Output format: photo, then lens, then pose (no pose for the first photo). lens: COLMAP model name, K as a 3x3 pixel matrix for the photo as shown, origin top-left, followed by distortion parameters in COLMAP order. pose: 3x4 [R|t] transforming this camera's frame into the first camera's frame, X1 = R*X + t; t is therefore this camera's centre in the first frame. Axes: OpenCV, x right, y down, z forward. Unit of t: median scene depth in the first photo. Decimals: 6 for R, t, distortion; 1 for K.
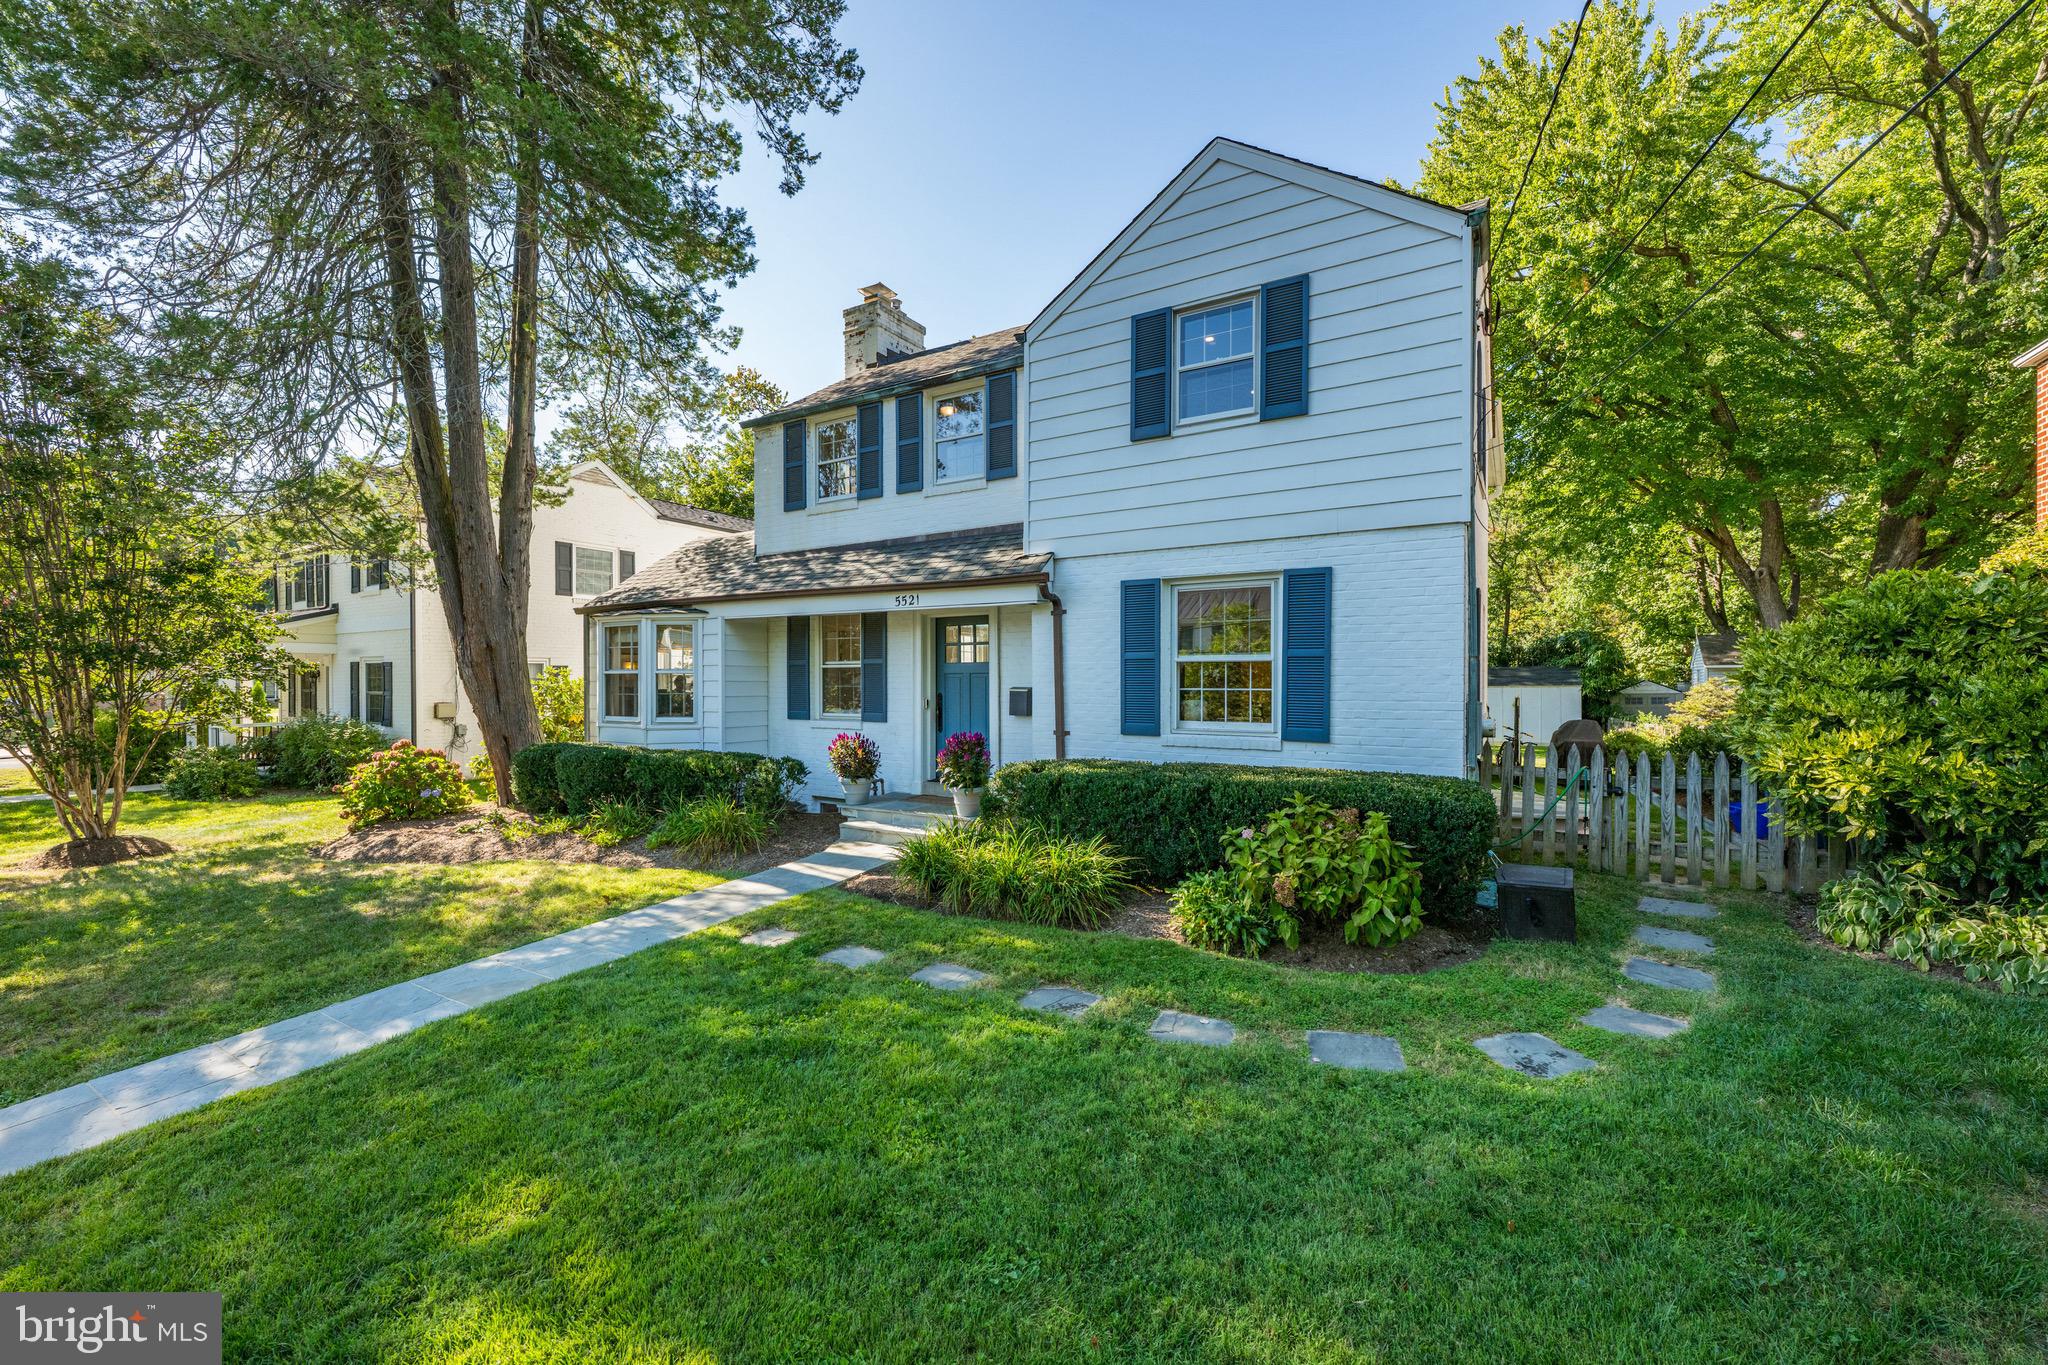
lens RADIAL K [[814.1, 0, 1022.7], [0, 814.1, 679.2], [0, 0, 1]] dist [-0.014680, -0.000342]
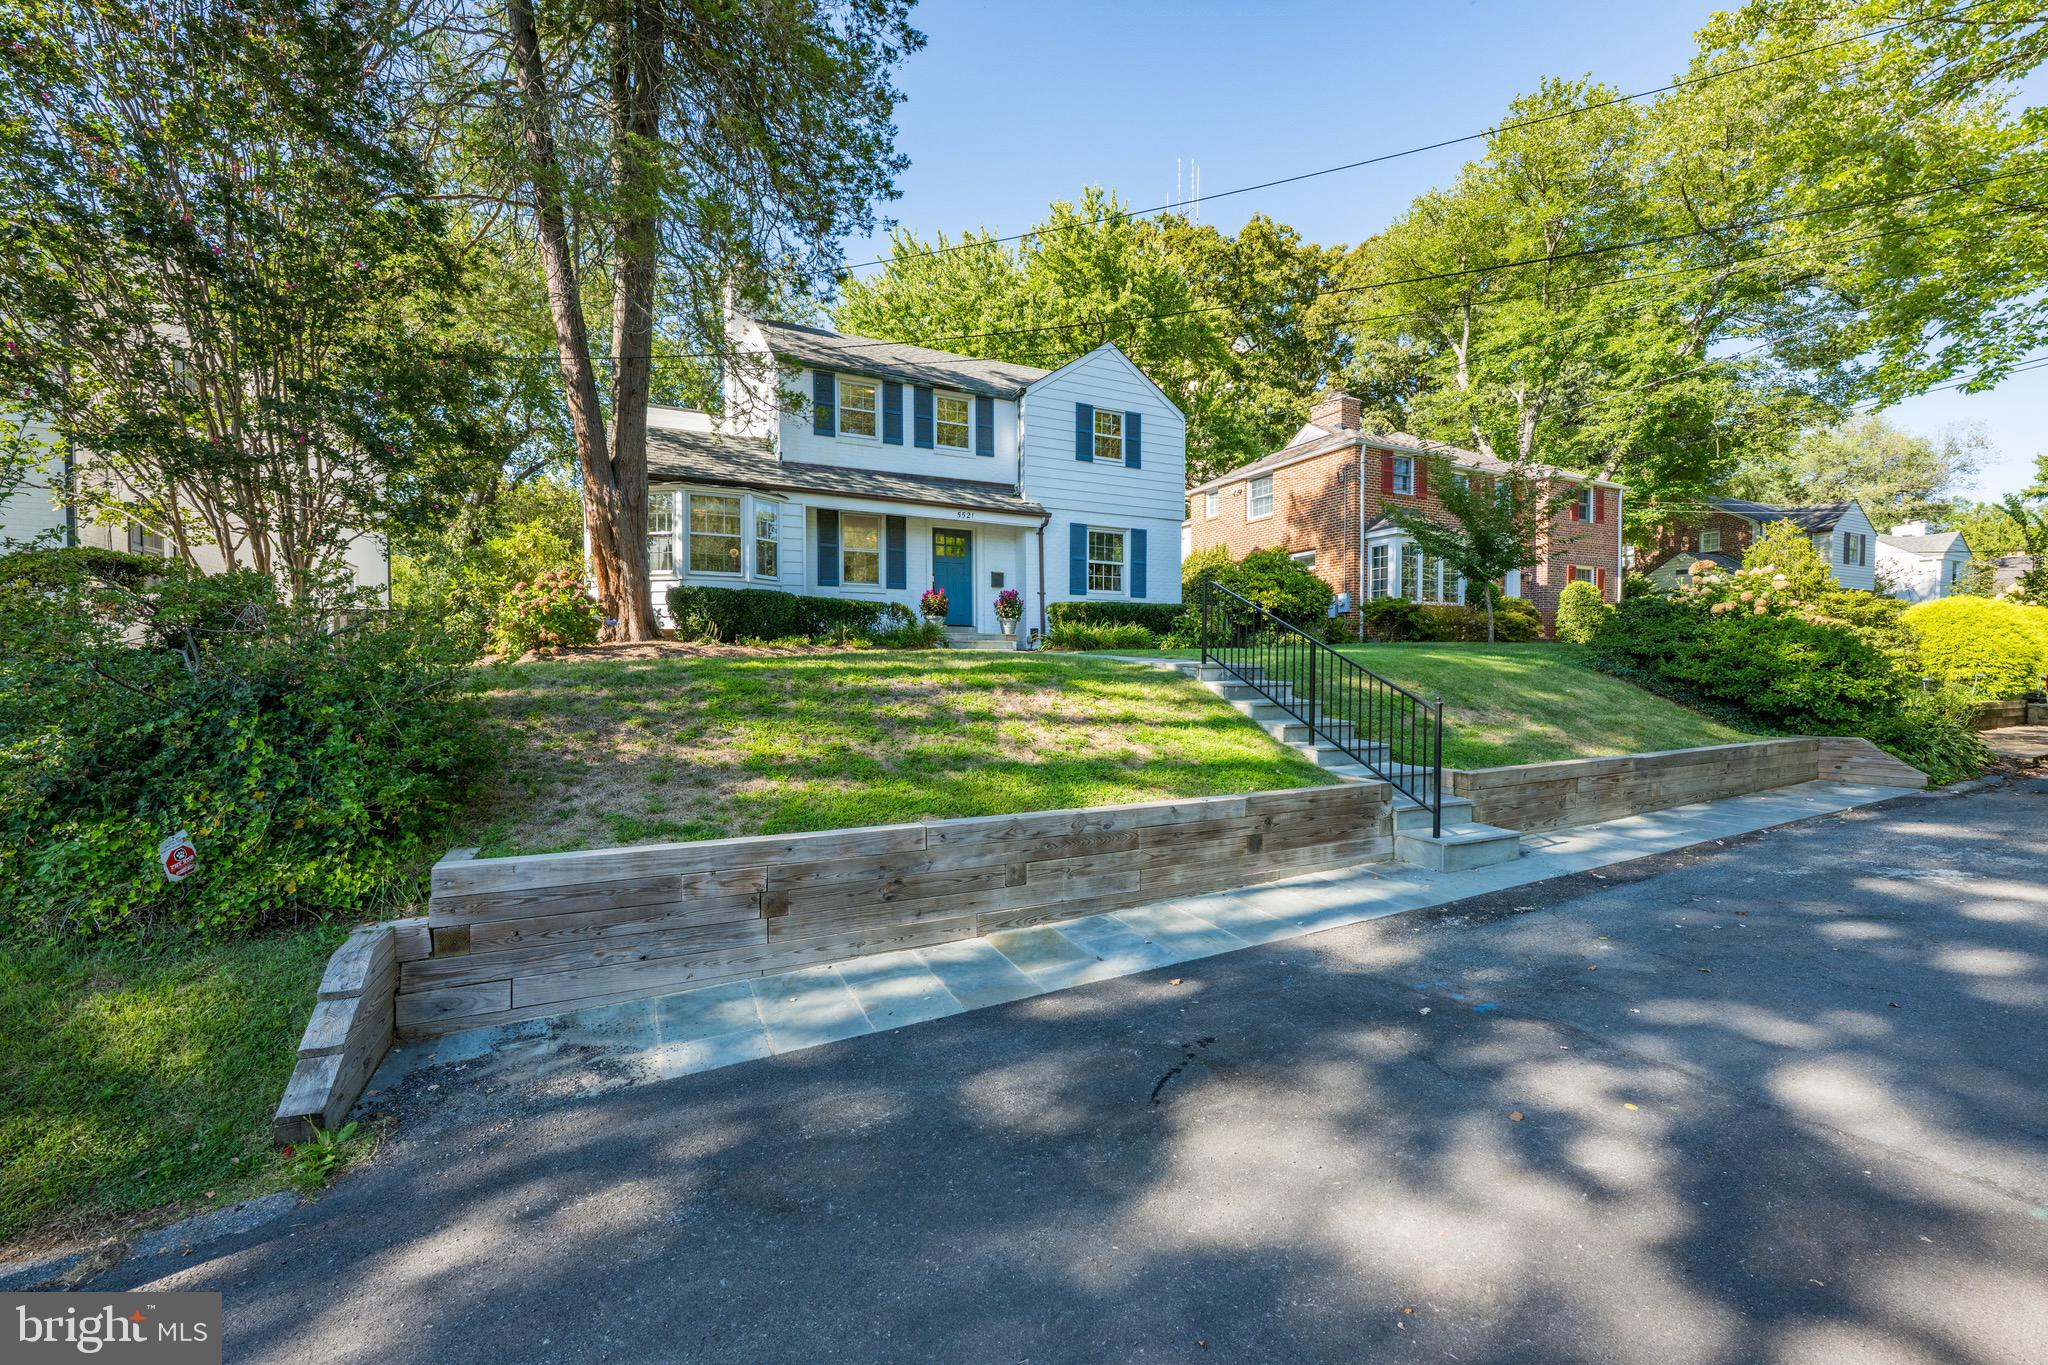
lens RADIAL K [[814.1, 0, 1023.9], [0, 814.1, 682.7], [0, 0, 1]] dist [-0.014680, -0.000342]
pose [[0.531959, -0.005684, 0.846751, -1.667156], [0.007310, 0.999971, 0.002121, 0.281843], [-0.846739, 0.005062, 0.531985, -0.042421]]
